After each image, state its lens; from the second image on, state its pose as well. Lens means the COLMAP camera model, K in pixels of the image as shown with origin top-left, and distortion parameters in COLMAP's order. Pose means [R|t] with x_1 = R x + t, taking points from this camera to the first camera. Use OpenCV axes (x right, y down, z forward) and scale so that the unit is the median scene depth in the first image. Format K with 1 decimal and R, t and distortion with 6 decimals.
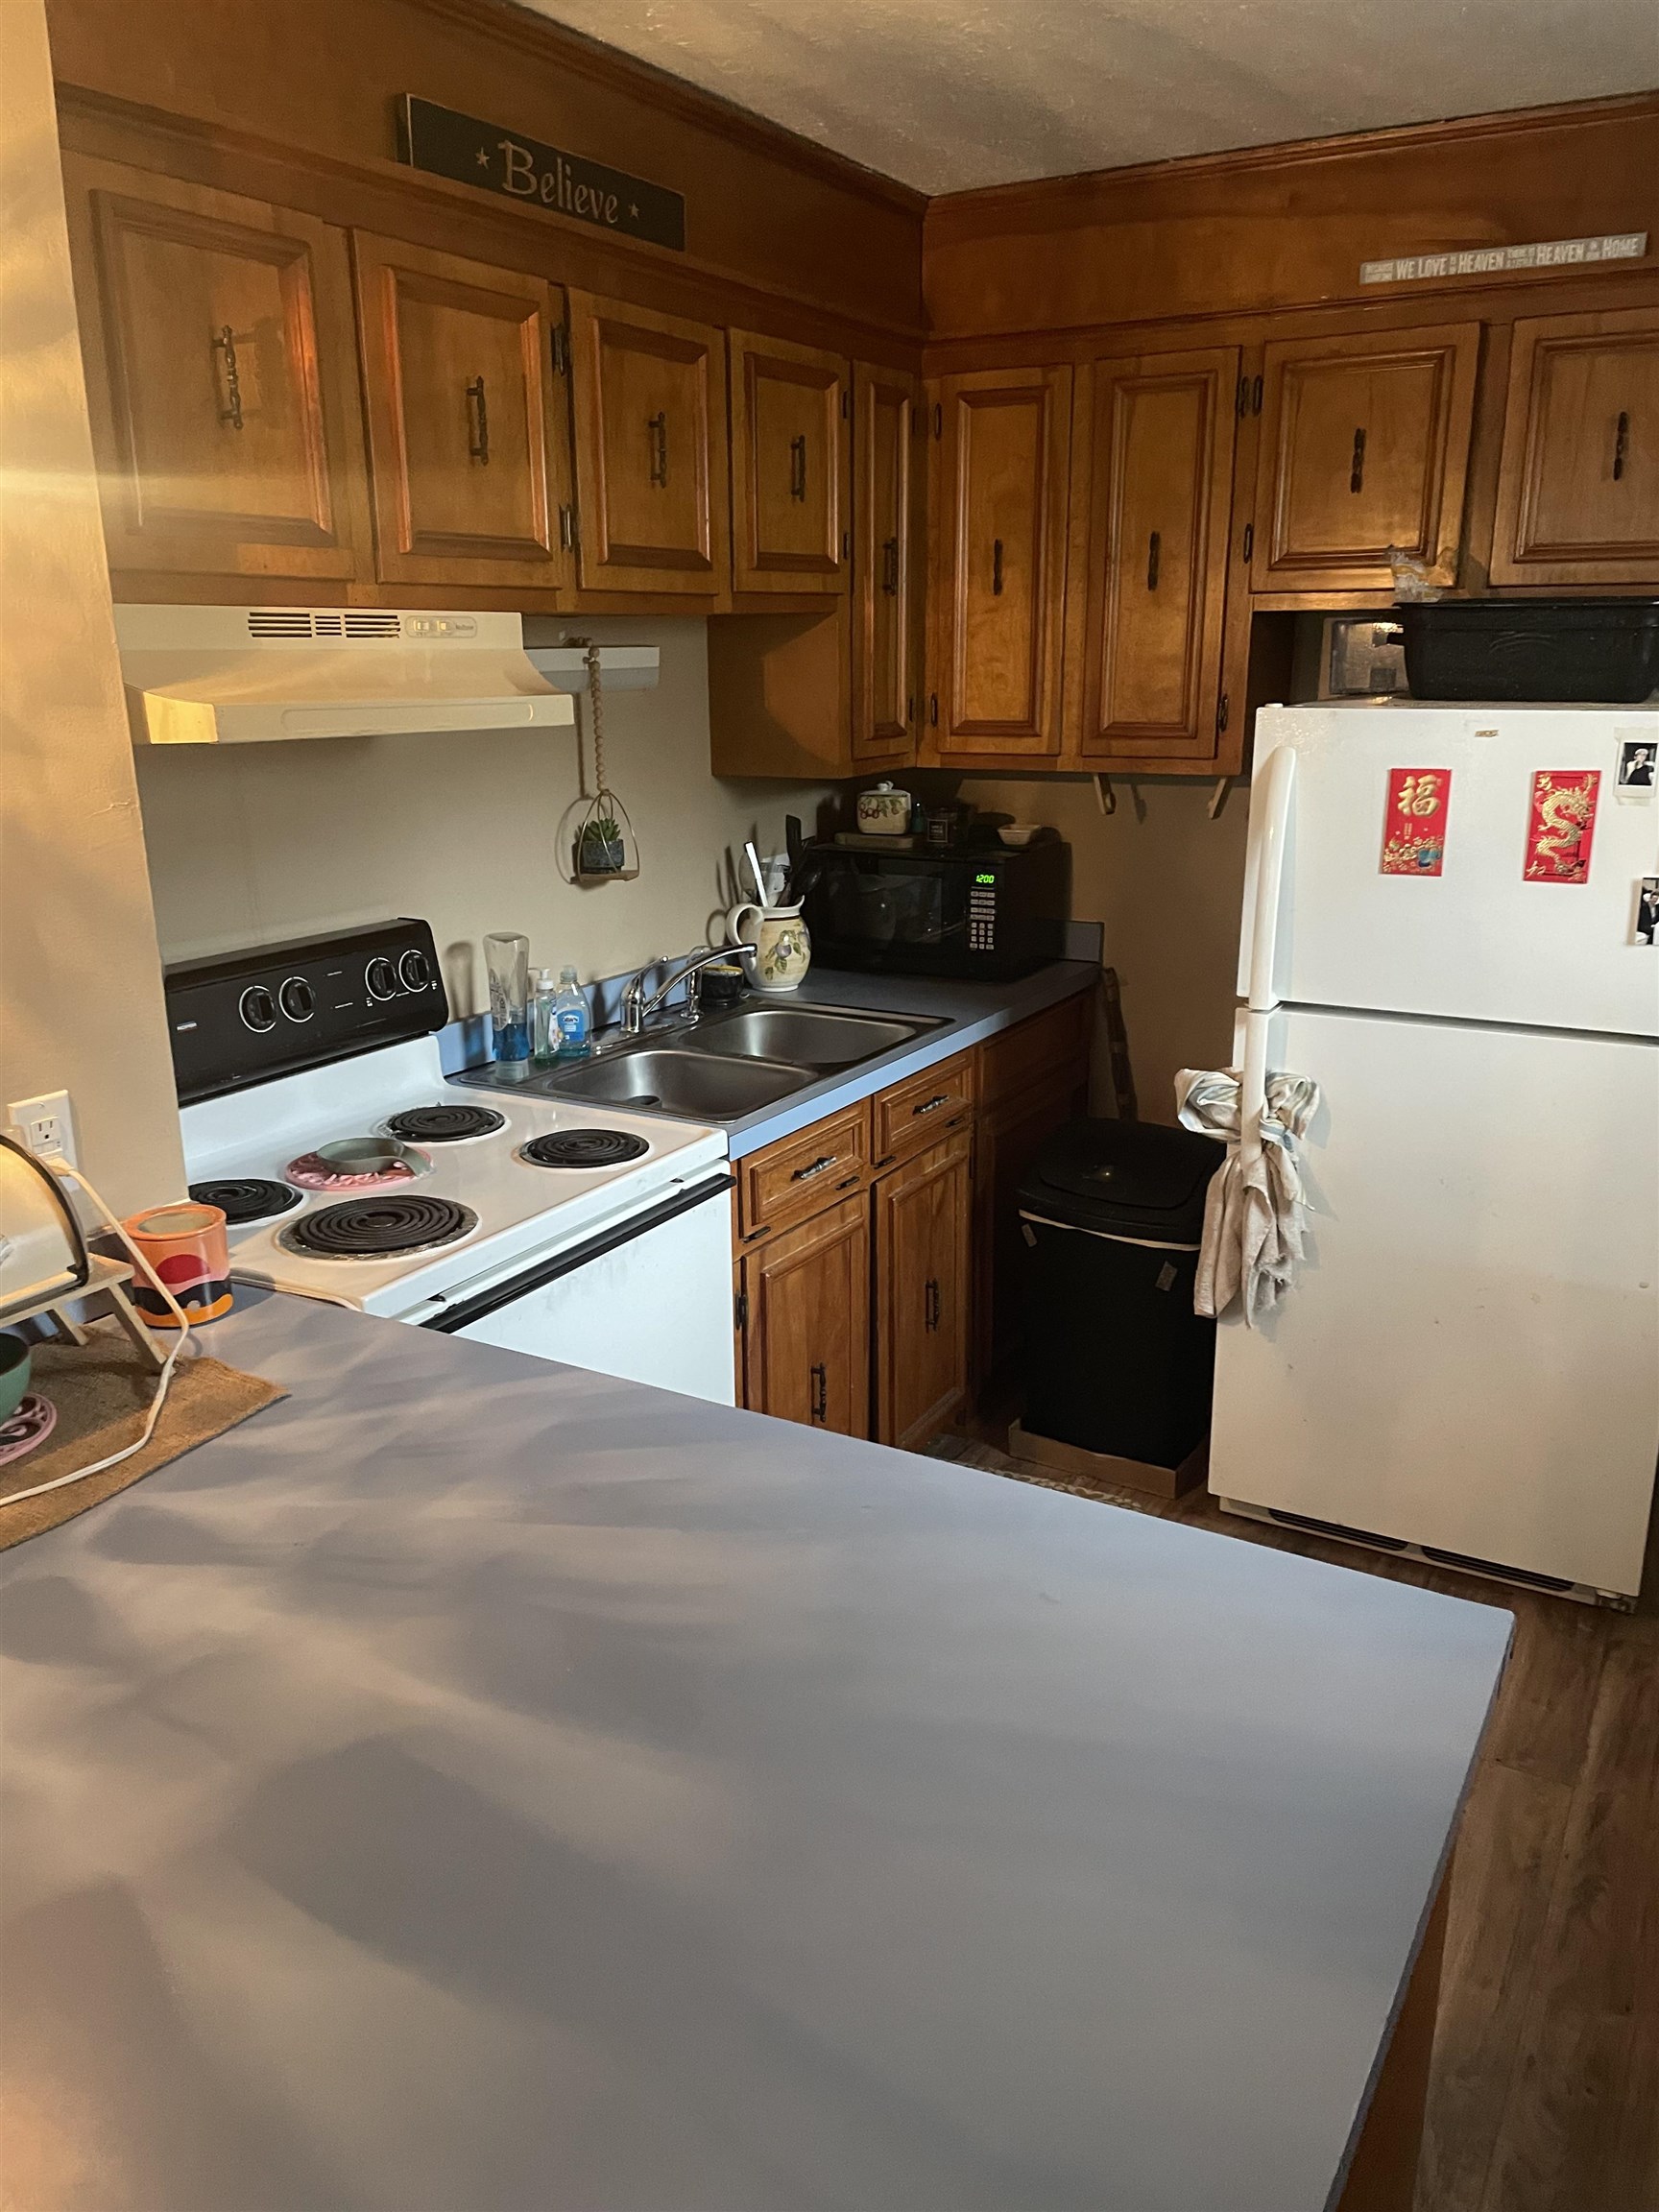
lens RADIAL K [[1659.6, 0, 829.9], [0, 1659.6, 1108.5], [0, 0, 1]] dist [0.004315, 0.000771]
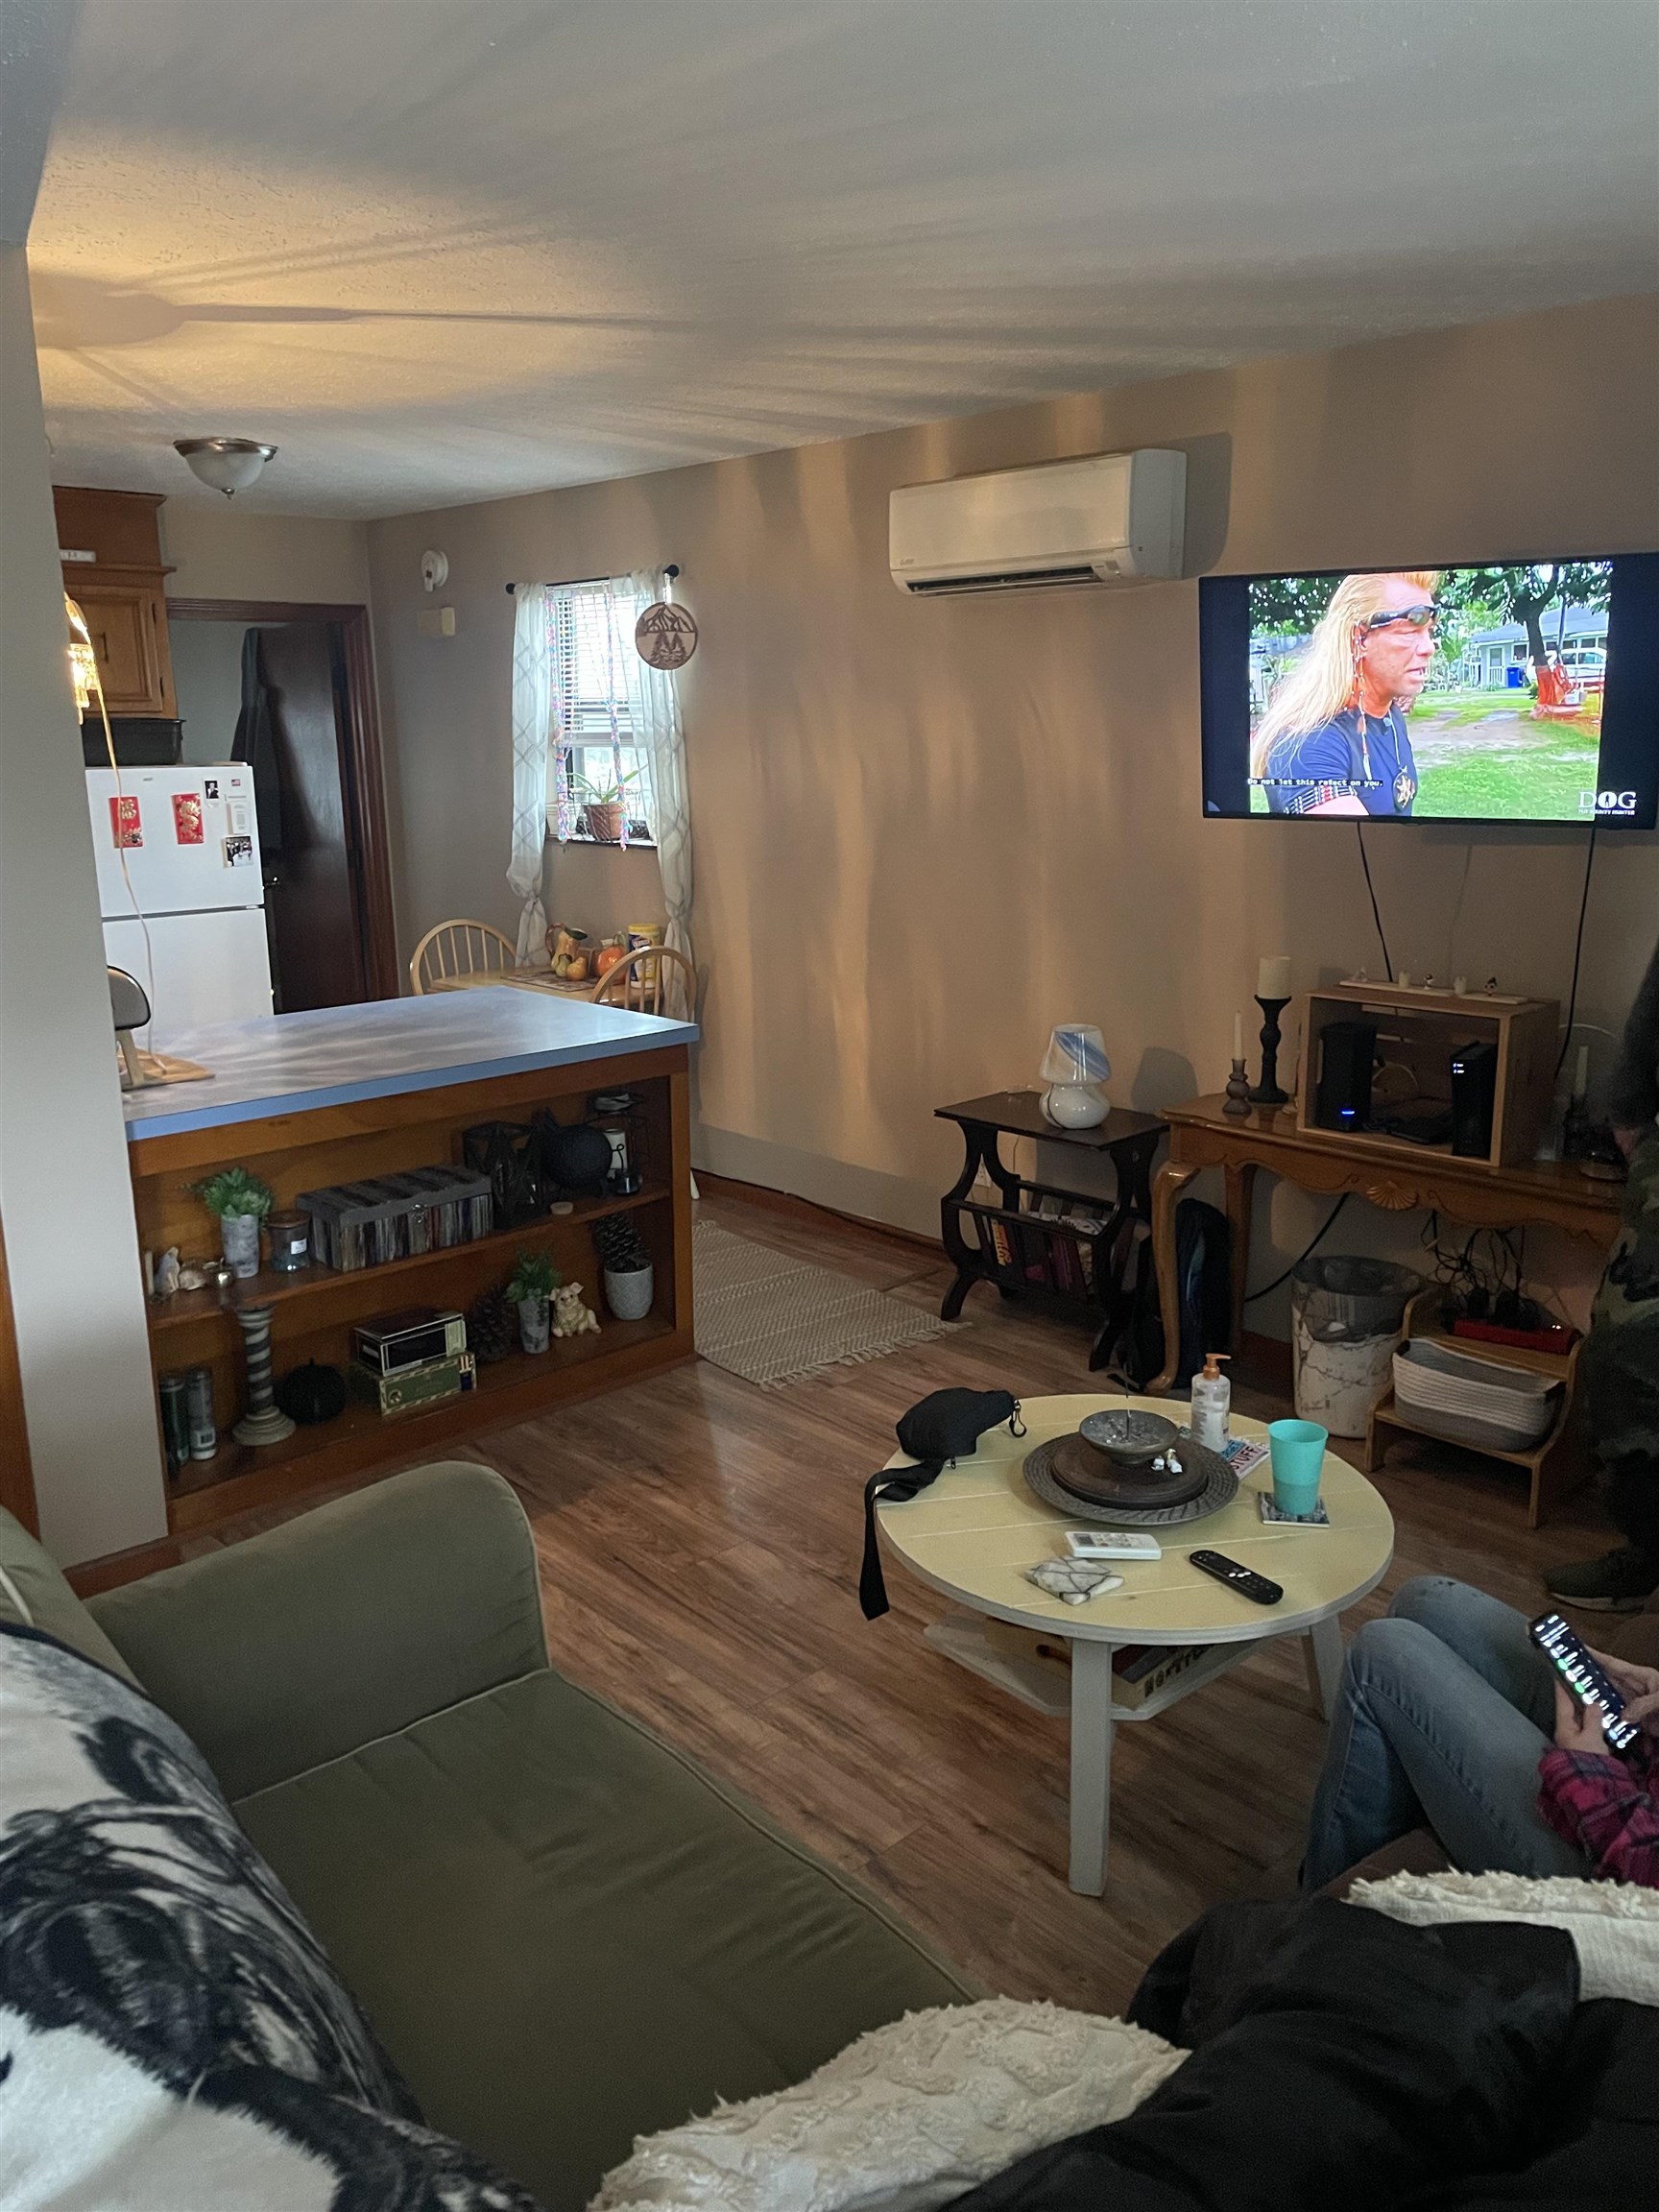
lens RADIAL K [[1659.6, 0, 830.9], [0, 1659.6, 1107.5], [0, 0, 1]] dist [0.004315, 0.000771]
pose [[0.295152, -0.210055, 0.932074, -1.468597], [0.267358, 0.954720, 0.130496, 0.142252], [-0.917281, 0.210681, 0.337947, -0.477219]]
